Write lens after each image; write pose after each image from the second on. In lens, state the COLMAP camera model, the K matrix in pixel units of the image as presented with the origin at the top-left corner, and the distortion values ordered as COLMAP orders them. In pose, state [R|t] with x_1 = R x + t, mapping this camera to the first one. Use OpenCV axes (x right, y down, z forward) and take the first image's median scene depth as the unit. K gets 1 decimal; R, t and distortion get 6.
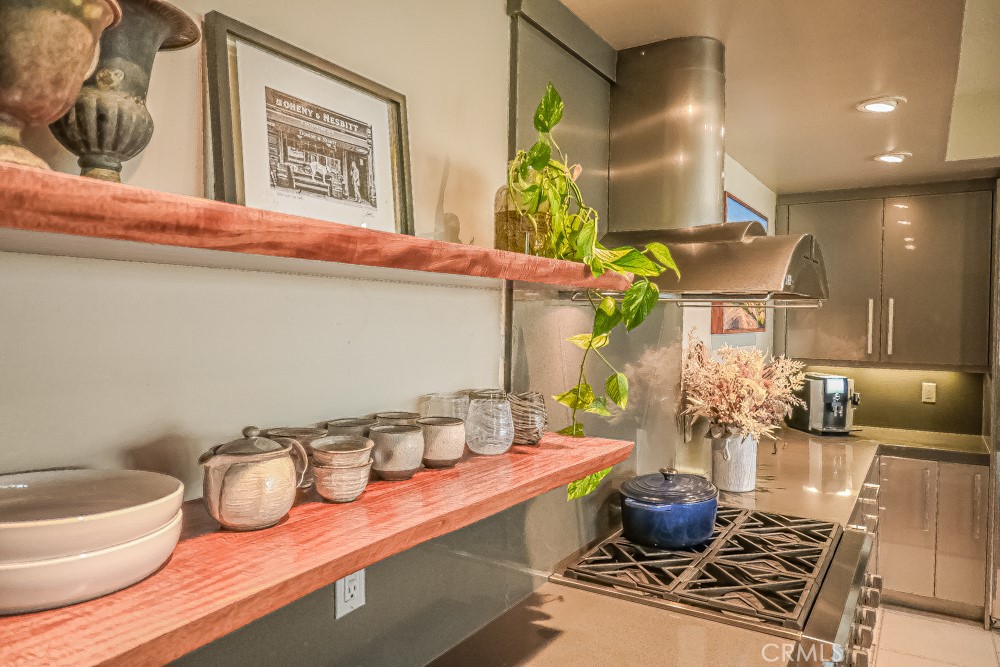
lens RADIAL K [[695.2, 0, 499.6], [0, 695.2, 330.4], [0, 0, 1]] dist [0.001593, -0.003897]
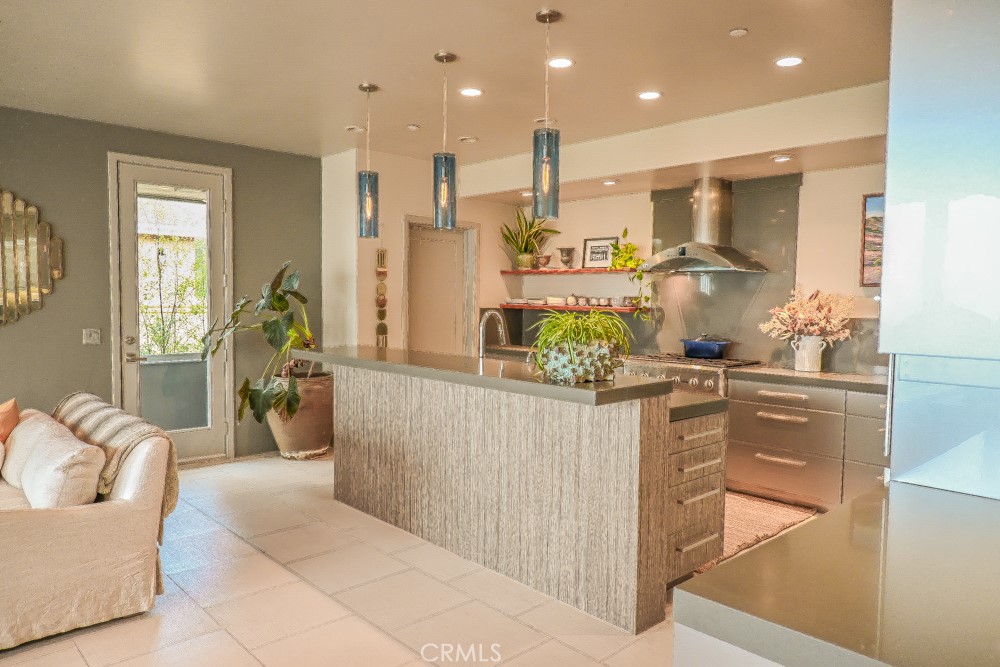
lens RADIAL K [[695.2, 0, 497.5], [0, 695.2, 339.6], [0, 0, 1]] dist [0.001593, -0.003897]
pose [[-0.259771, 0.042122, -0.964751, 1.597049], [-0.037301, 0.997865, 0.053611, 0.054913], [0.964950, 0.049913, -0.257645, 0.478372]]
